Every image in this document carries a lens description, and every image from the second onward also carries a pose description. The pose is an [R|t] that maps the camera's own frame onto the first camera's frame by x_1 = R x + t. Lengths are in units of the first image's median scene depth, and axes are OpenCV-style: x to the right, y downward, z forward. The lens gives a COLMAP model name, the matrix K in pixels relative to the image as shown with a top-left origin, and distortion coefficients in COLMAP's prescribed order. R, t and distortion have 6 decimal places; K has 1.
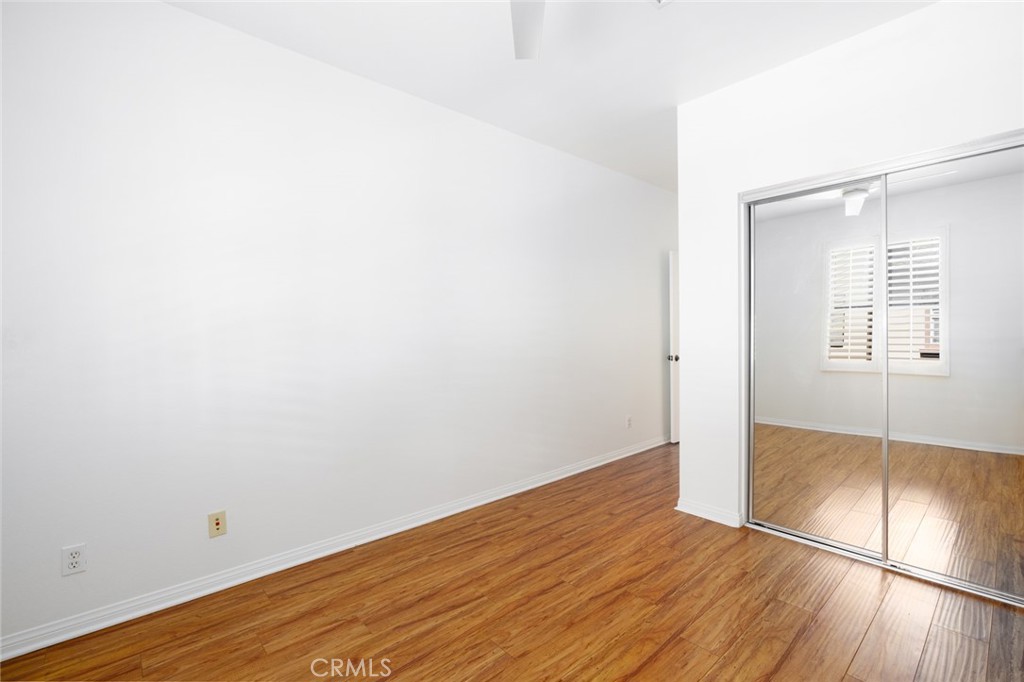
lens RADIAL K [[462.1, 0, 519.8], [0, 462.1, 344.9], [0, 0, 1]] dist [-0.012737, 0.003917]
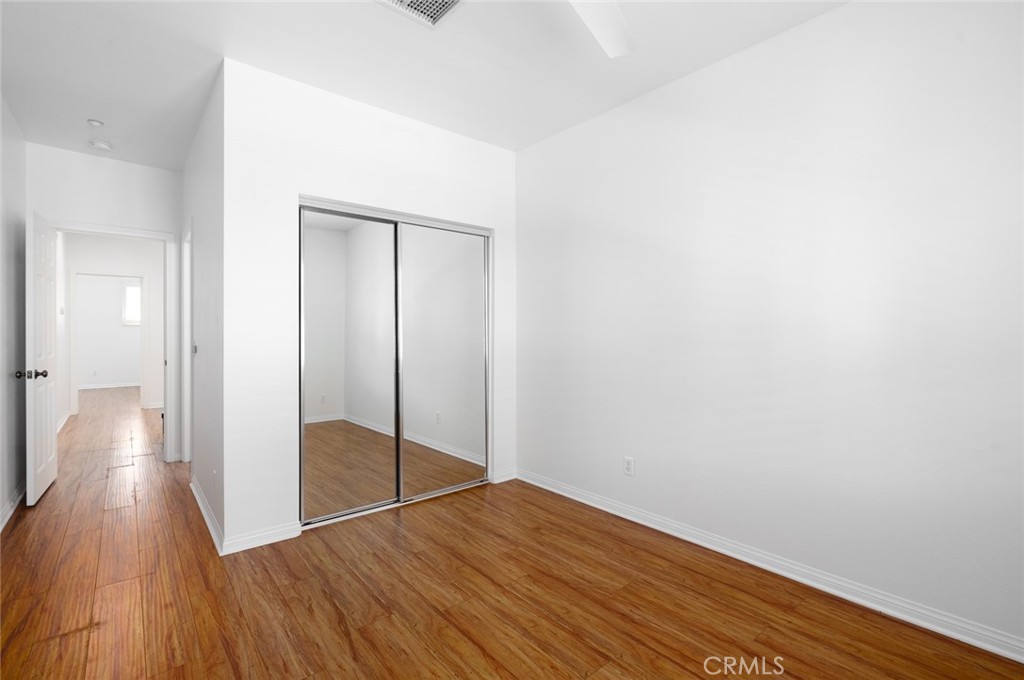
lens RADIAL K [[462.1, 0, 505.2], [0, 462.1, 336.8], [0, 0, 1]] dist [-0.012737, 0.003917]
pose [[0.042889, 0.003652, 0.999073, -0.578392], [0.029423, 0.999555, -0.004917, -0.004981], [-0.998646, 0.029607, 0.042763, 0.614777]]
